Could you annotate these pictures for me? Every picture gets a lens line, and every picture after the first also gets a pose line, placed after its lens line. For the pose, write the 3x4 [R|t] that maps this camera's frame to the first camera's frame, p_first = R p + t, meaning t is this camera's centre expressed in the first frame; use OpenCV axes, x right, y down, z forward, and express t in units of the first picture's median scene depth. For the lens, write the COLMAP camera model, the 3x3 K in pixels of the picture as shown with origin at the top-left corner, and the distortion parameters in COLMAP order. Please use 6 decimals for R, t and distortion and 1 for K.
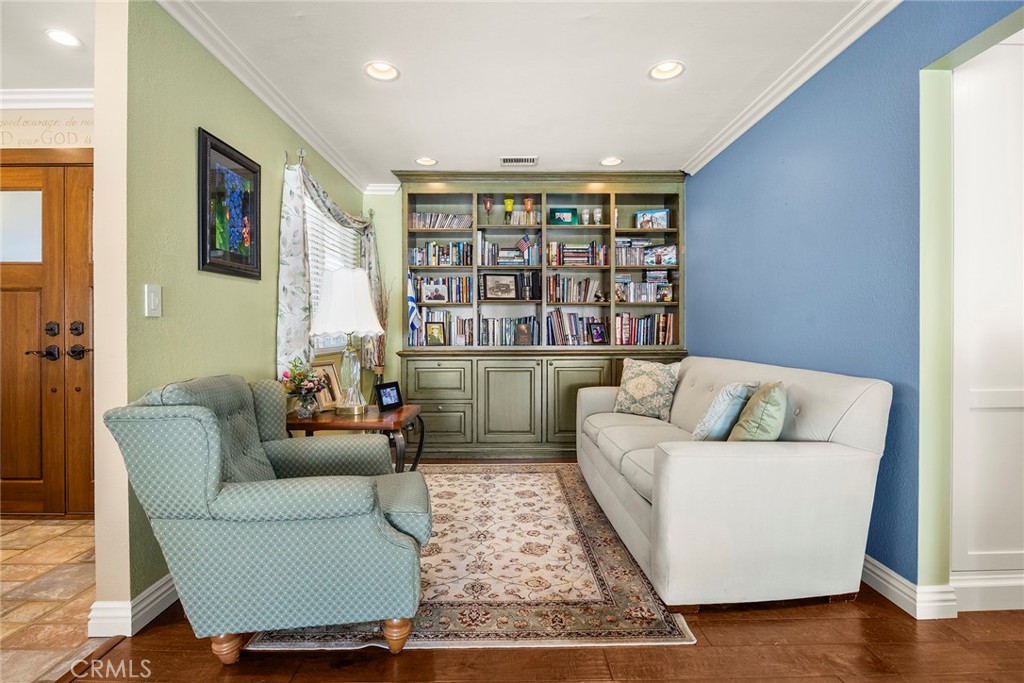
lens RADIAL K [[480.3, 0, 511.0], [0, 480.3, 333.4], [0, 0, 1]] dist [-0.000500, -0.000005]
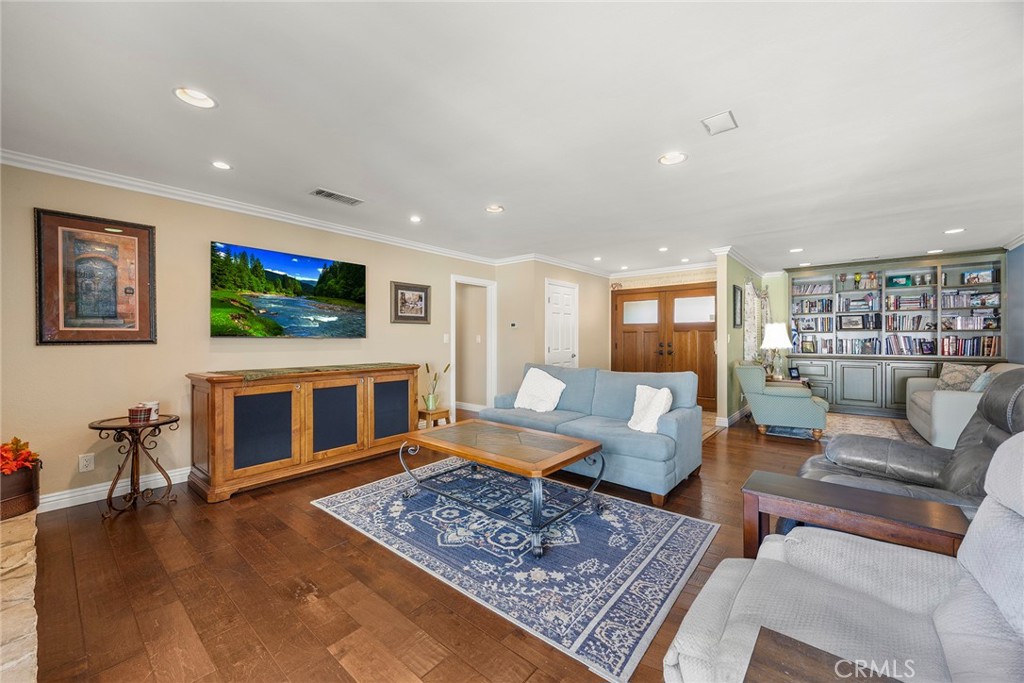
lens RADIAL K [[396.7, 0, 513.6], [0, 396.7, 339.5], [0, 0, 1]] dist [0.003157, 0.000441]
pose [[0.757871, 0.001245, -0.652403, -0.009003], [-0.006152, 0.999967, -0.005238, -0.014009], [0.652376, 0.007983, 0.757854, -1.006517]]
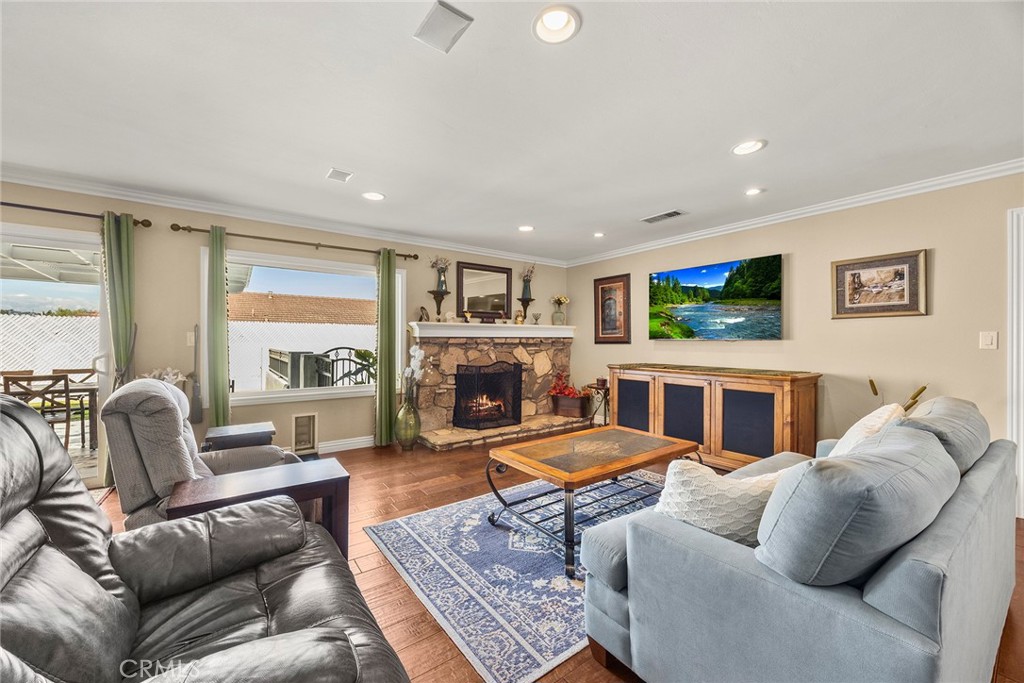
lens RADIAL K [[396.7, 0, 514.1], [0, 396.7, 337.7], [0, 0, 1]] dist [0.003157, 0.000441]
pose [[-0.815492, -0.005164, -0.578746, 0.065350], [-0.006663, 0.999978, 0.000465, -0.046914], [0.578731, 0.004235, -0.815508, 2.730912]]
